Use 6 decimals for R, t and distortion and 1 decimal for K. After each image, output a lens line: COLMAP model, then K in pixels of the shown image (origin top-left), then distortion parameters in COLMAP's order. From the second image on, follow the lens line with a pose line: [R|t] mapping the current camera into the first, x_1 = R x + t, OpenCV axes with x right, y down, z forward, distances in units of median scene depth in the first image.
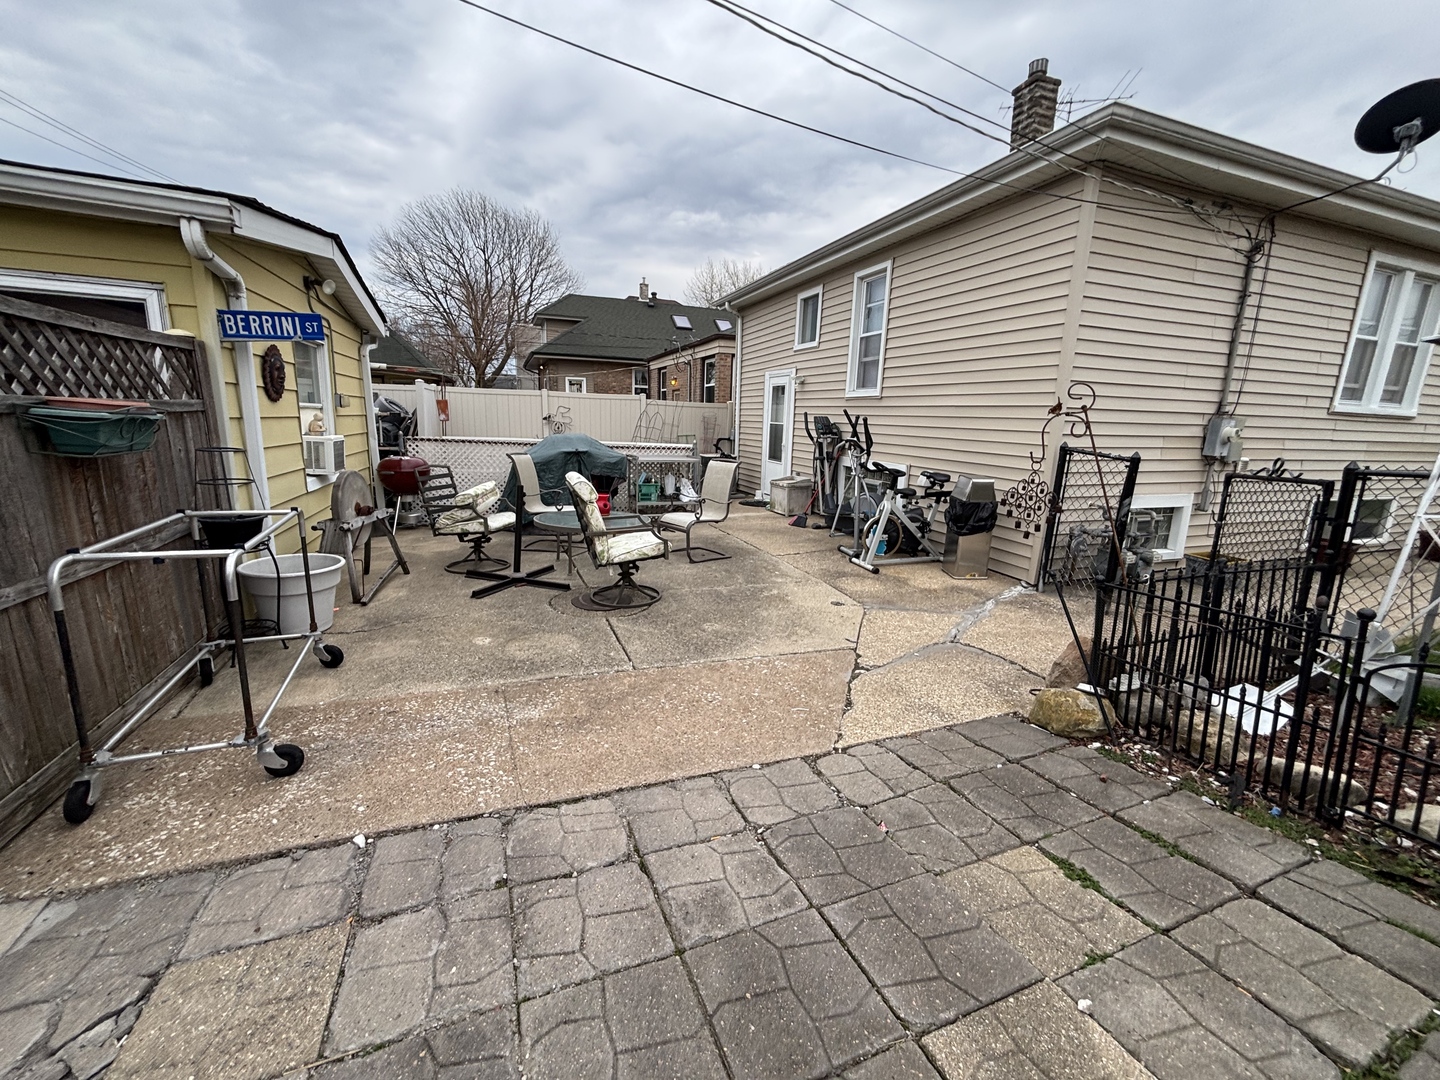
lens RADIAL K [[587.7, 0, 714.1], [0, 587.7, 542.7], [0, 0, 1]] dist [-0.002546, 0.000028]
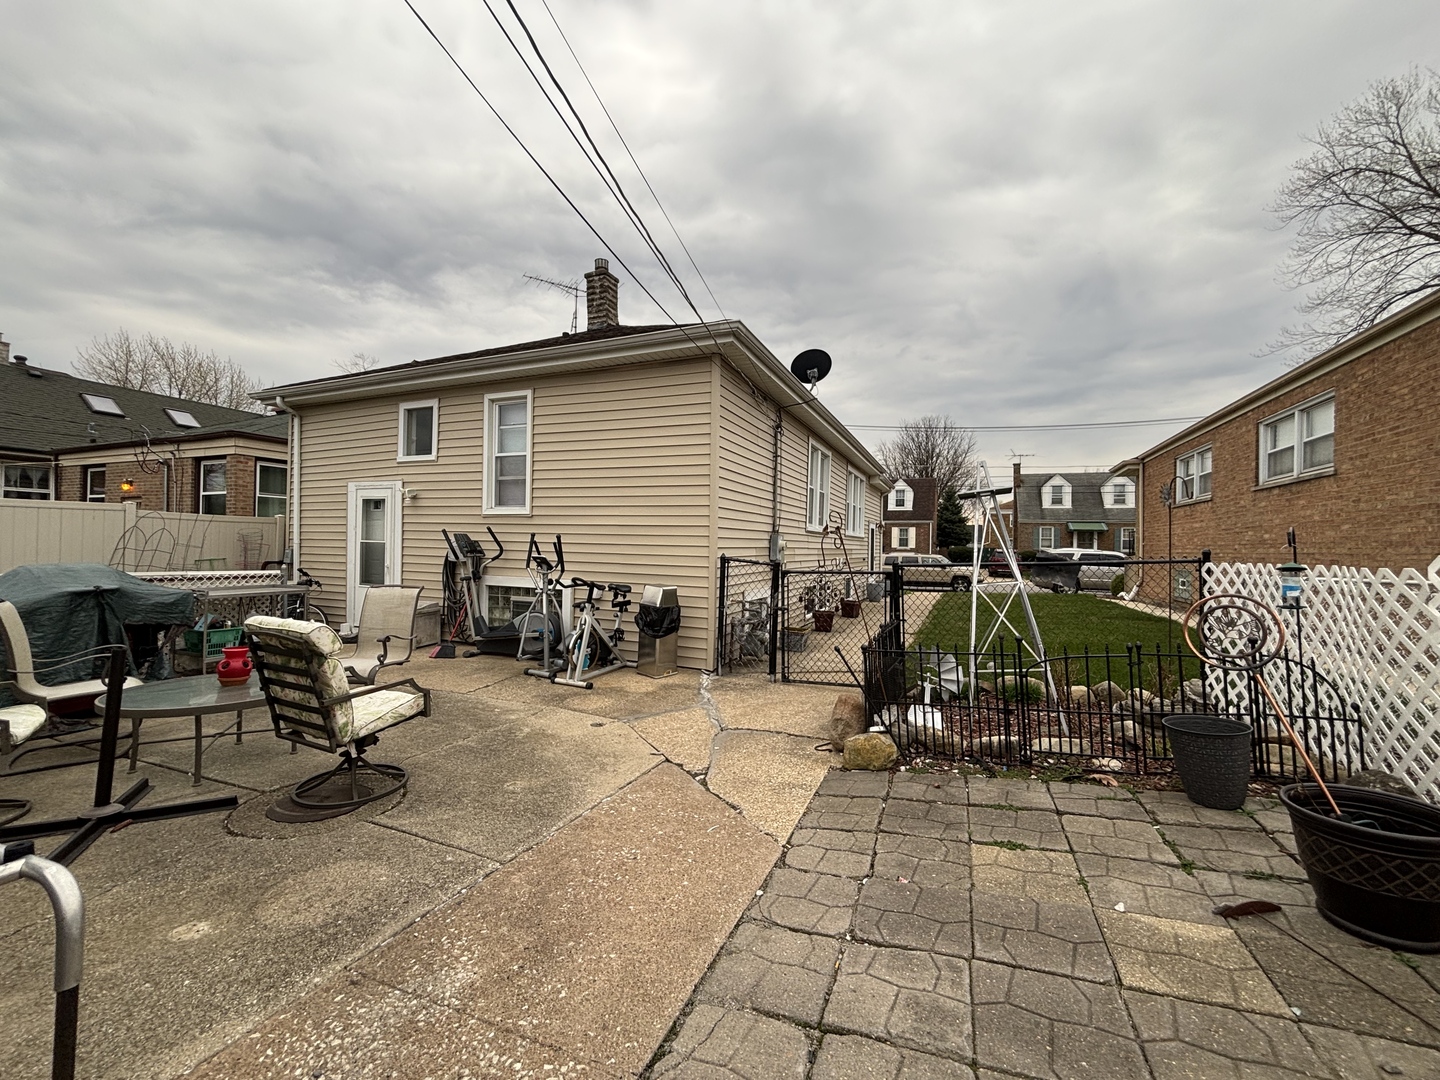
lens RADIAL K [[587.7, 0, 713.5], [0, 587.7, 540.5], [0, 0, 1]] dist [-0.002546, 0.000028]
pose [[0.682486, -0.010854, 0.730818, -0.326056], [0.155145, 0.979256, -0.130340, -0.033182], [-0.714243, 0.202338, 0.670013, 0.142575]]
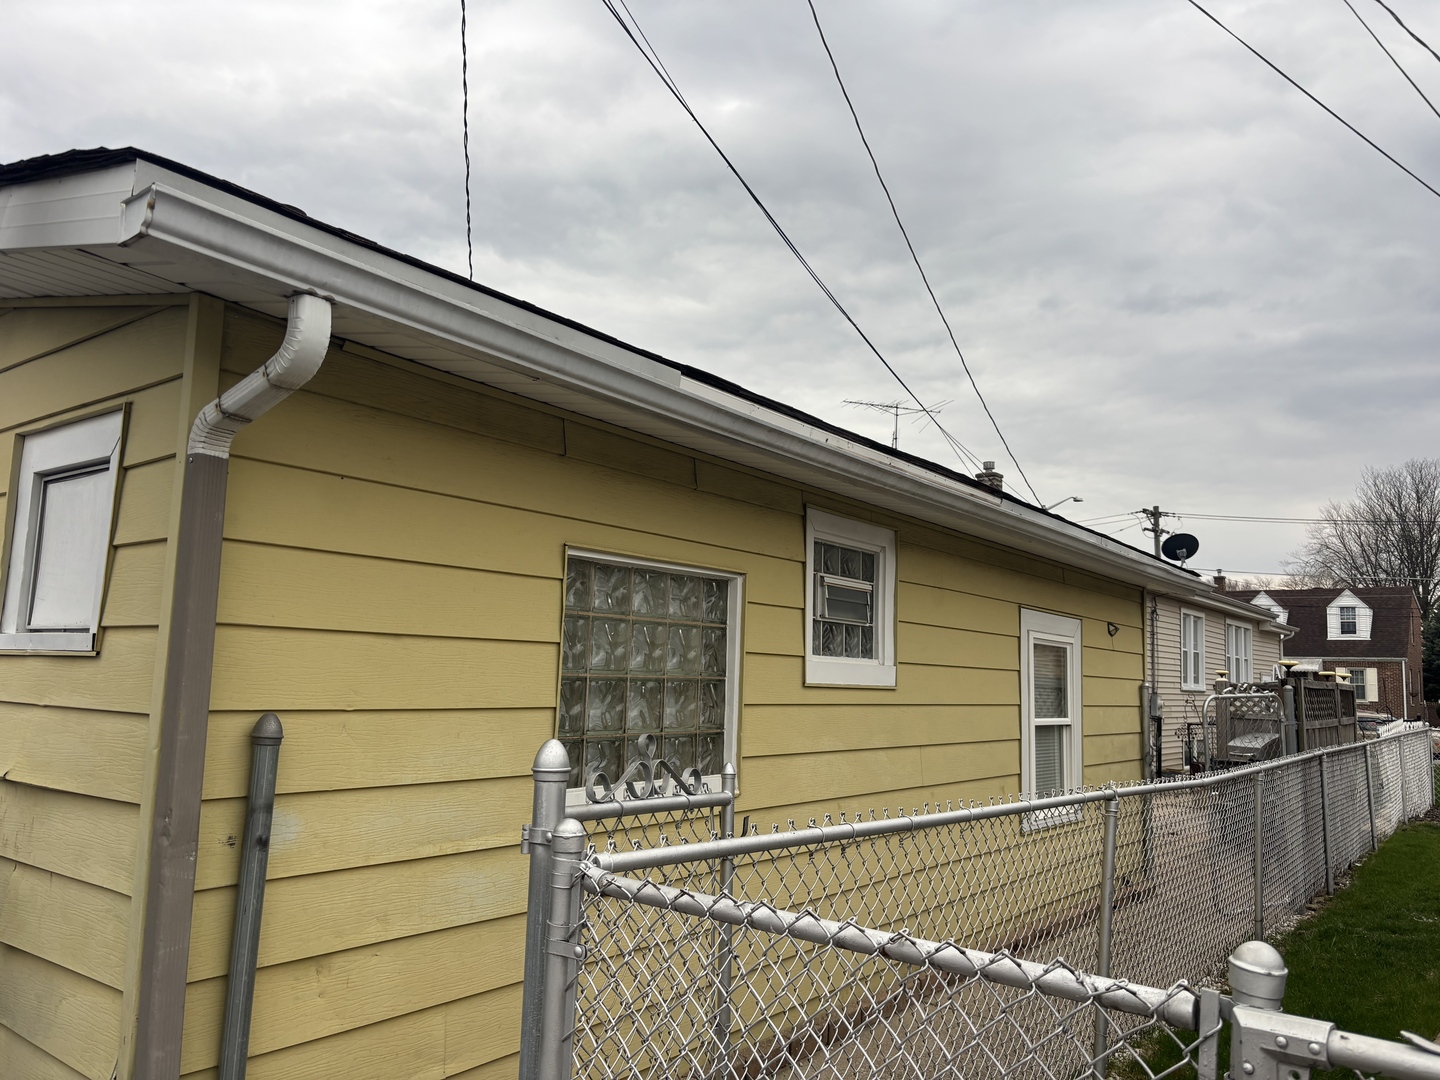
lens RADIAL K [[1079.0, 0, 716.6], [0, 1079.0, 547.8], [0, 0, 1]] dist [-0.001948, -0.000769]
pose [[0.844806, 0.060179, 0.531677, -2.267763], [0.108422, 0.953789, -0.280234, 0.156321], [-0.523972, 0.294390, 0.799242, -1.200426]]
